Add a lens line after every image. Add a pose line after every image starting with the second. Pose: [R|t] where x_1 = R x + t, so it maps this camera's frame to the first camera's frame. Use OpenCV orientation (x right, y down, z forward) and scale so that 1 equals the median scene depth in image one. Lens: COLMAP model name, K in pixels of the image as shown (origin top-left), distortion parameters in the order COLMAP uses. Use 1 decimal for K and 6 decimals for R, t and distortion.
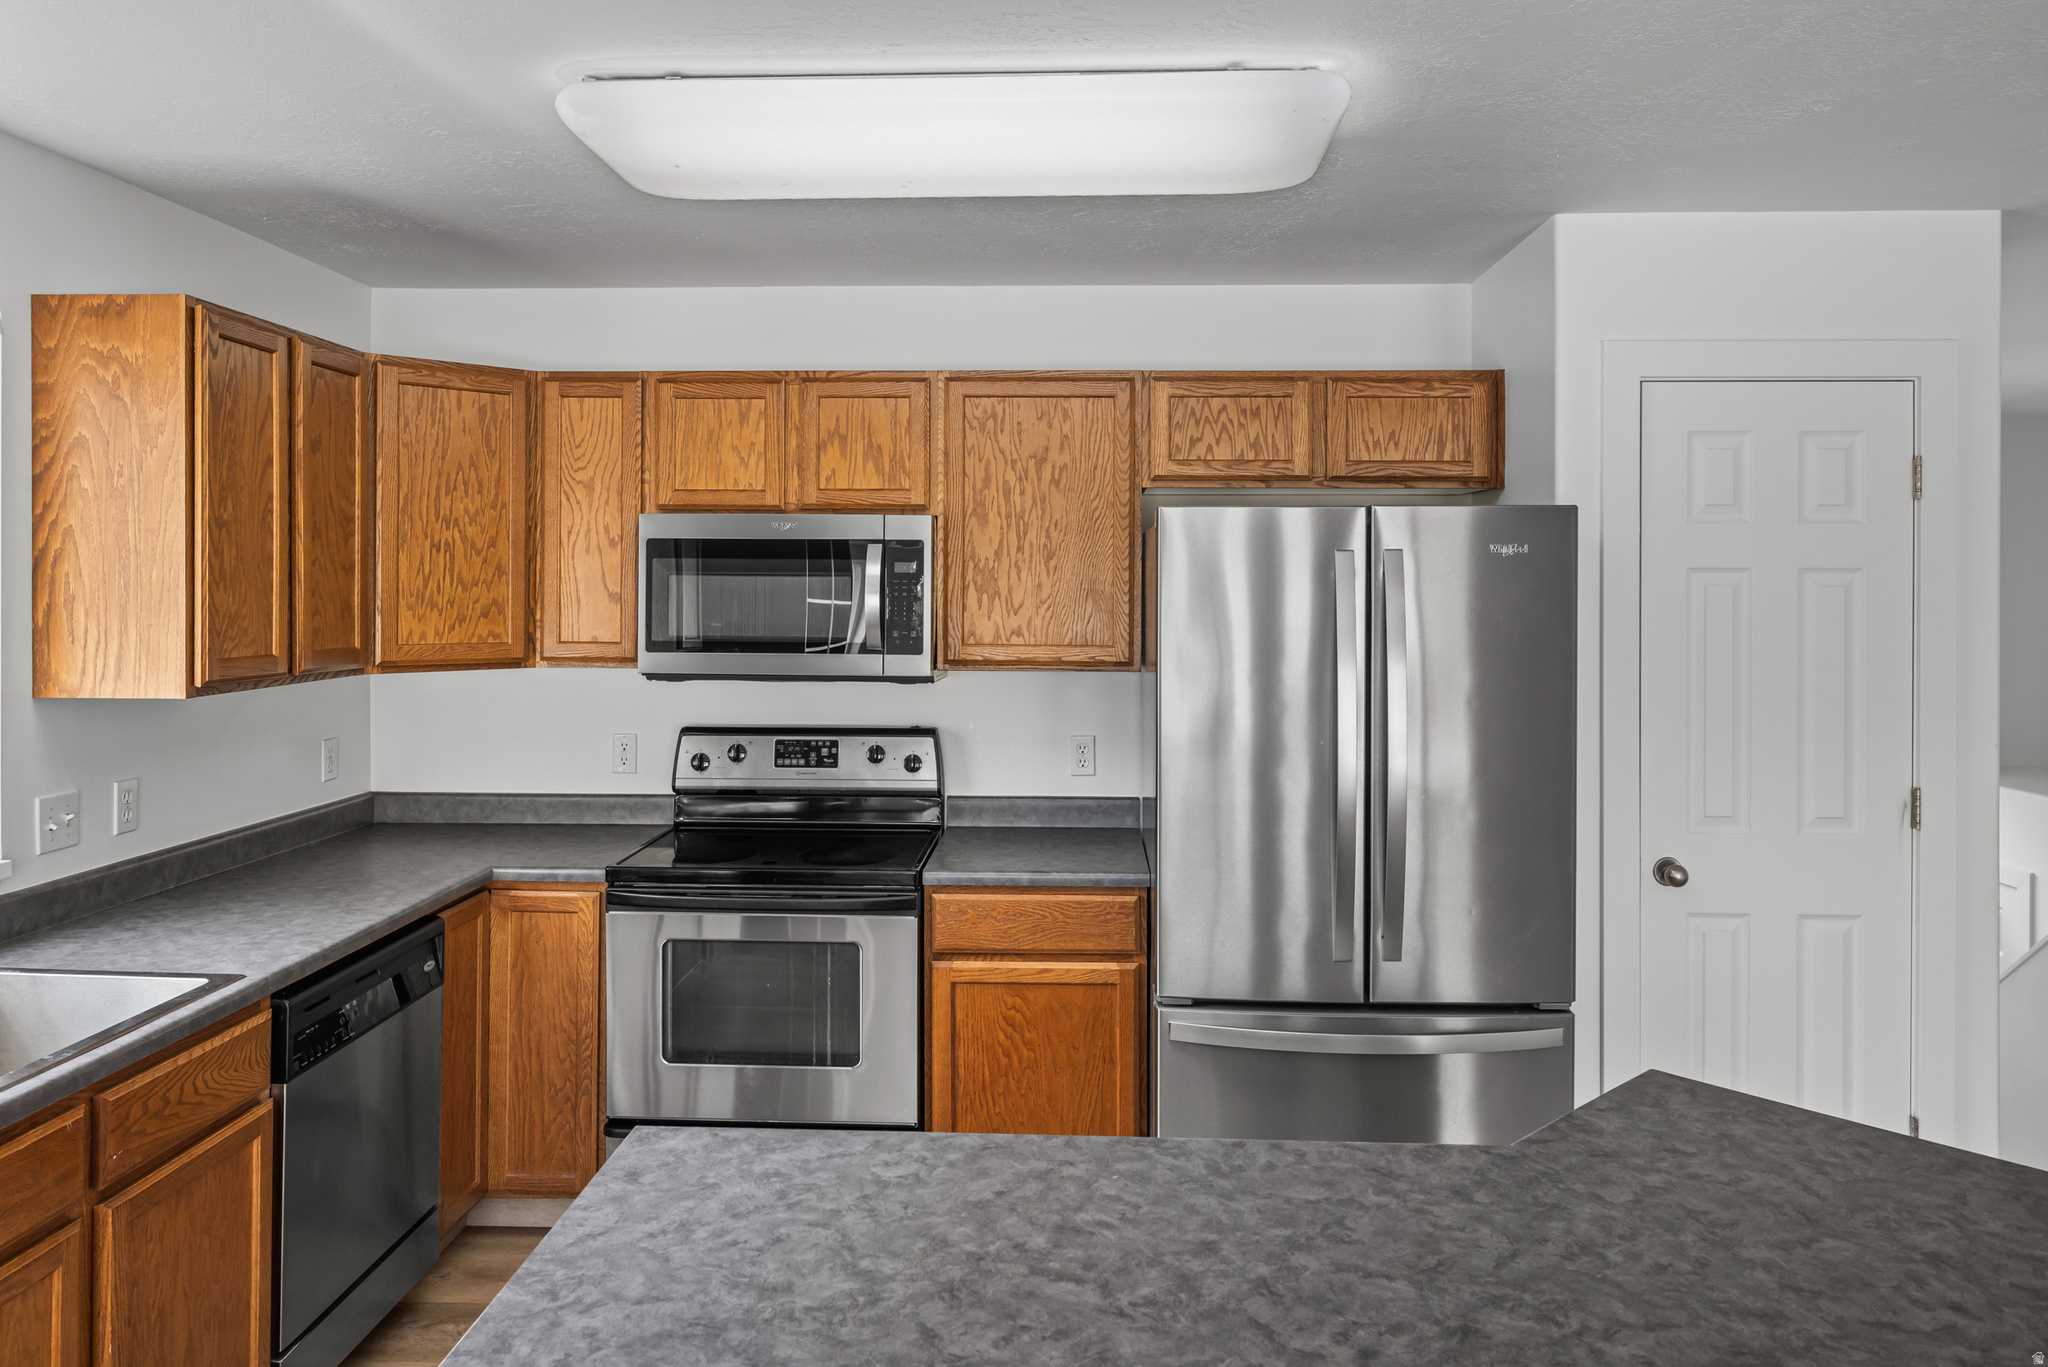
lens RADIAL K [[1375.5, 0, 1015.3], [0, 1375.5, 610.7], [0, 0, 1]] dist [-0.002975, 0.001968]
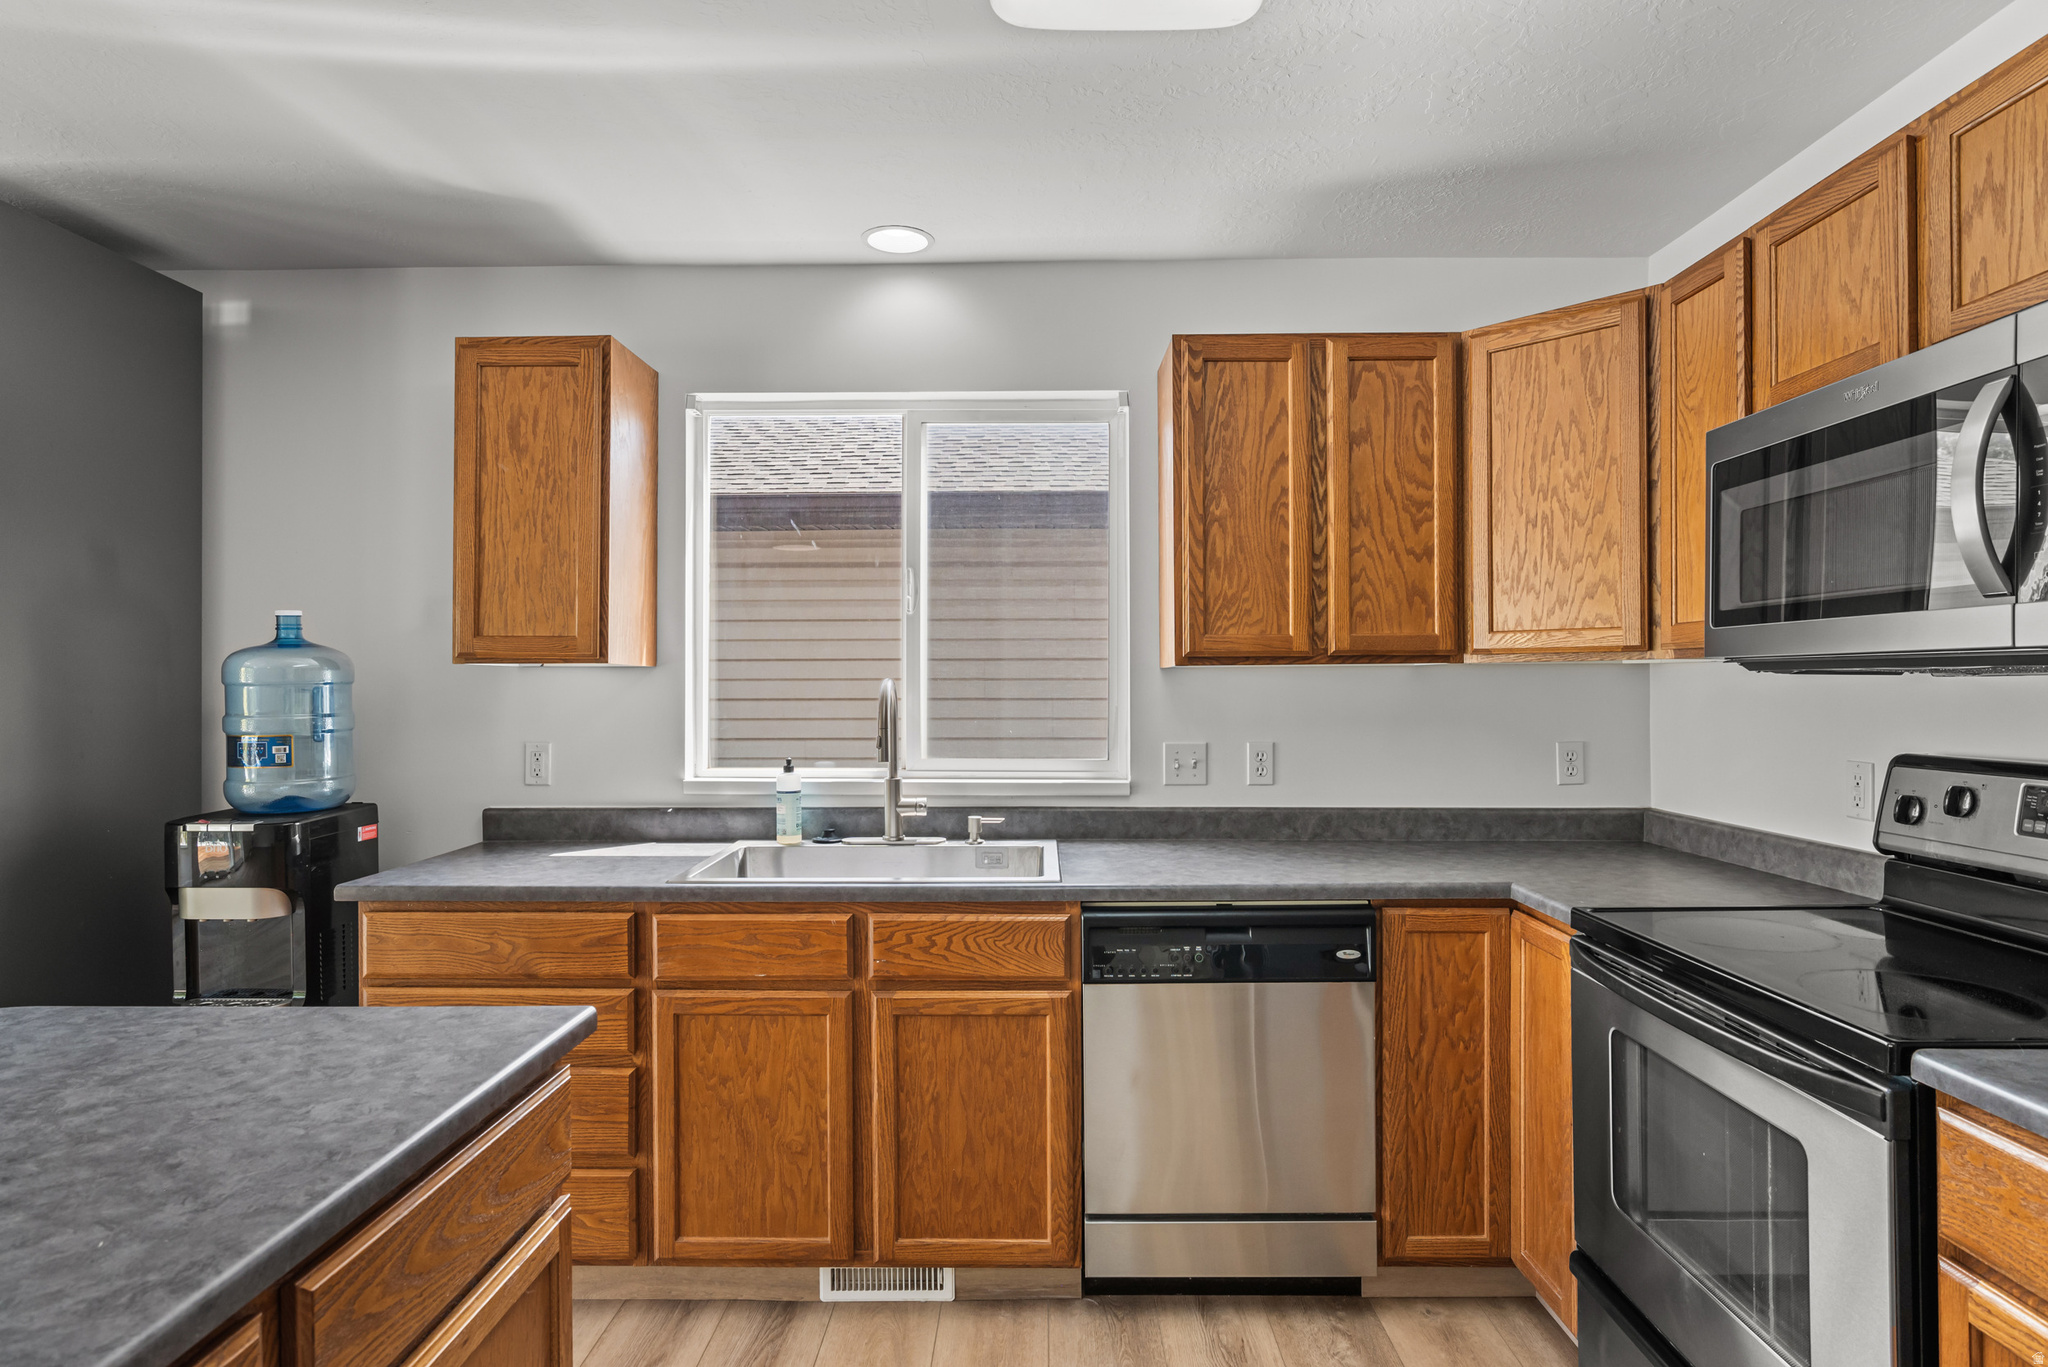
lens RADIAL K [[1086.6, 0, 1036.9], [0, 1086.6, 687.6], [0, 0, 1]] dist [-0.002526, -0.000032]
pose [[0.037930, -0.001788, -0.999279, 0.289971], [-0.012220, 0.999923, -0.002253, 0.070886], [0.999206, 0.012297, 0.037905, 0.686465]]
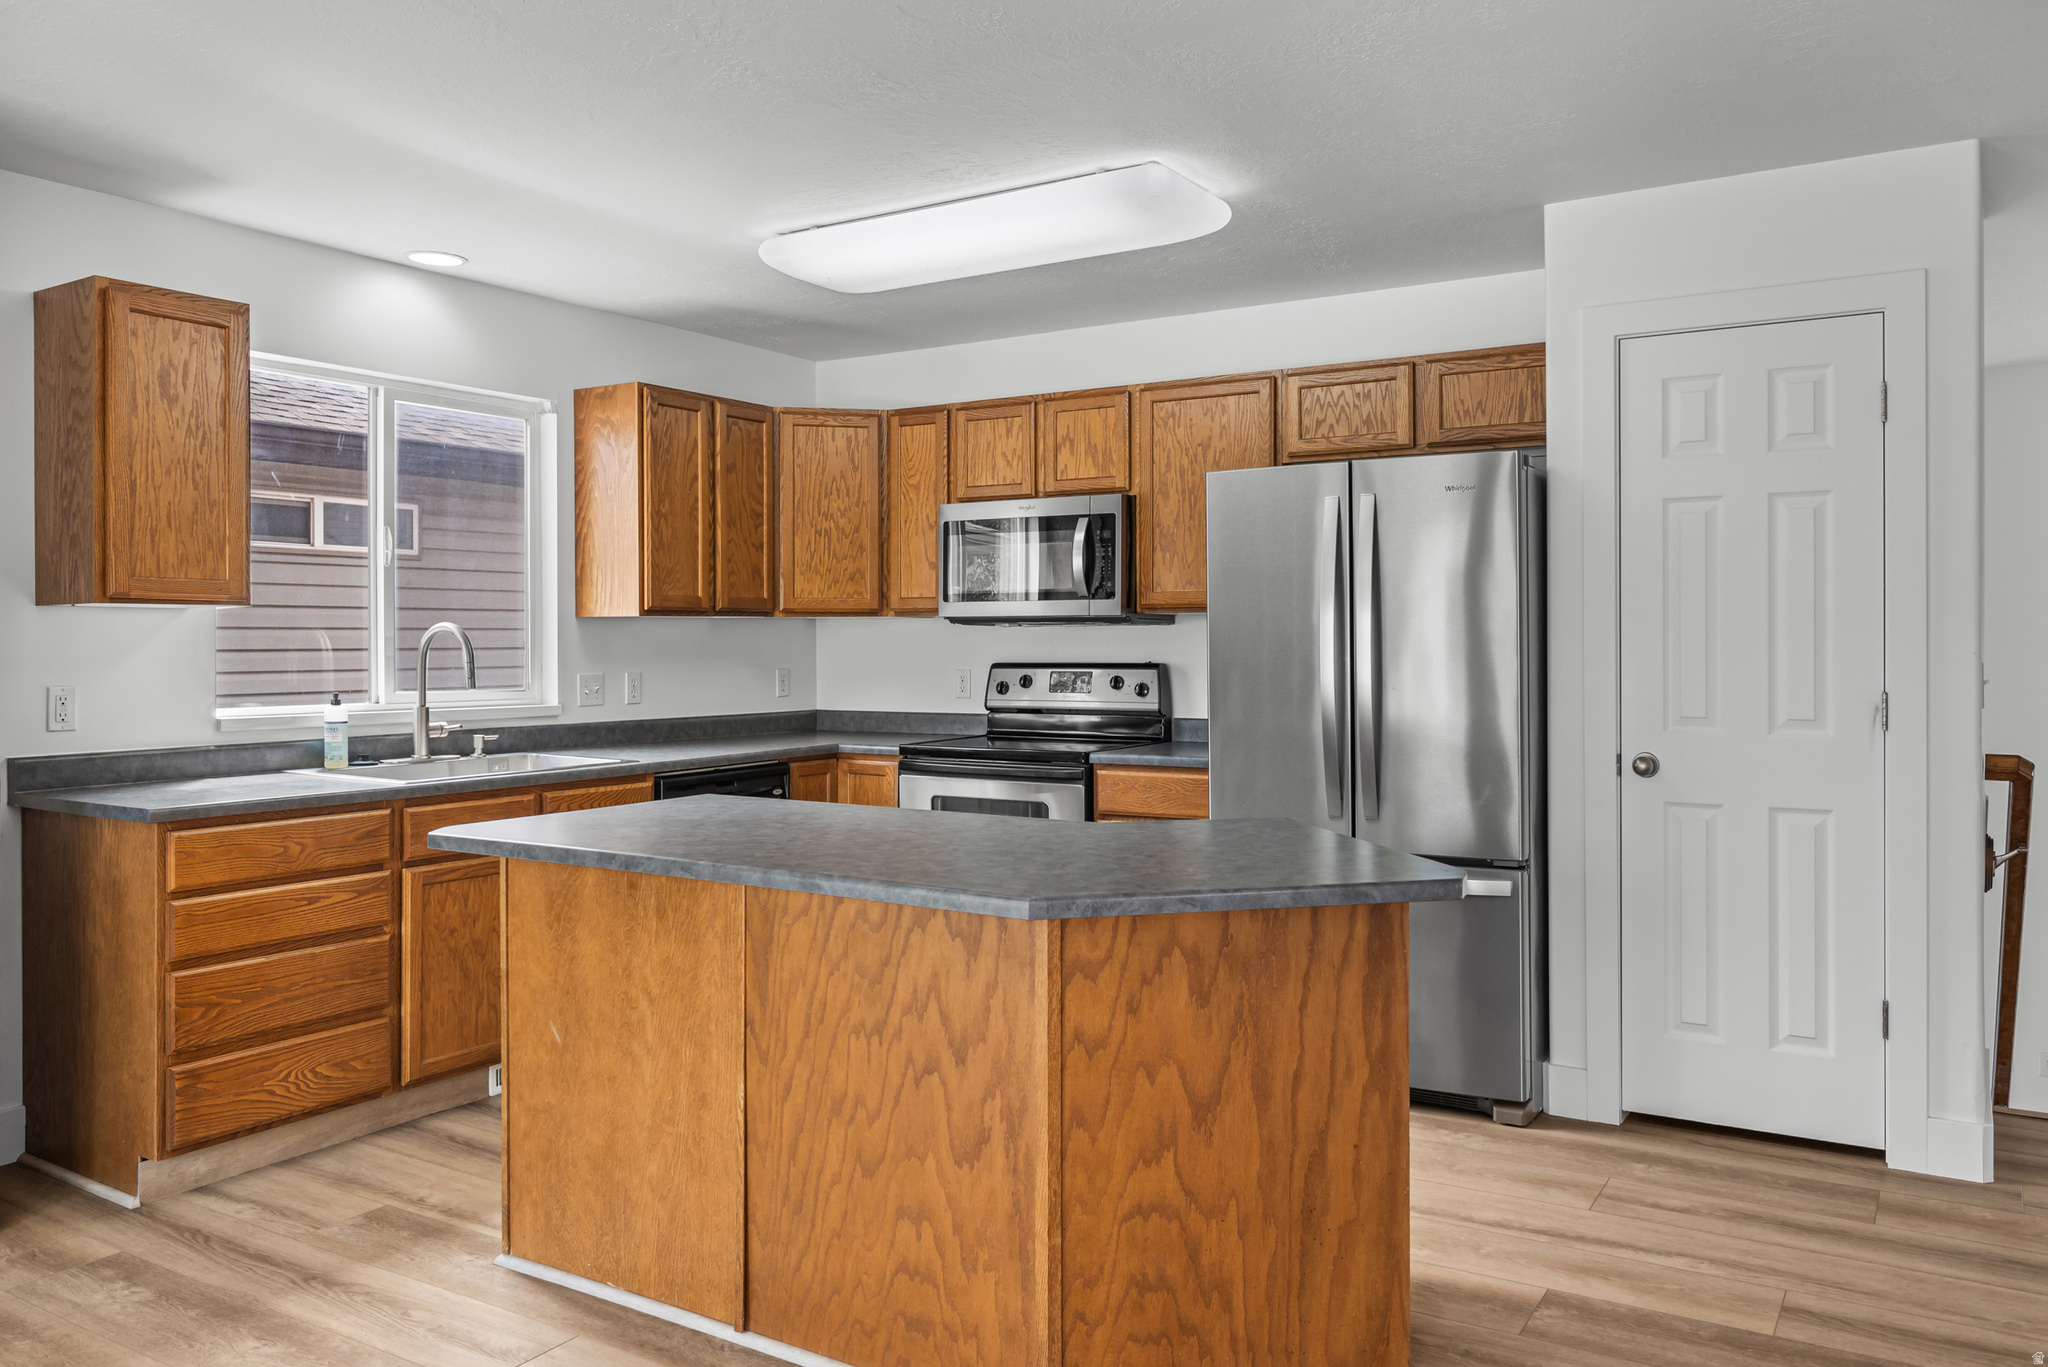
lens RADIAL K [[1493.5, 0, 1018.5], [0, 1493.5, 678.2], [0, 0, 1]] dist [0.001444, 0.002560]
pose [[0.868728, 0.006041, -0.495252, 0.605749], [-0.001035, 0.999946, 0.010382, 0.099819], [0.495288, -0.008507, 0.868687, -0.323867]]
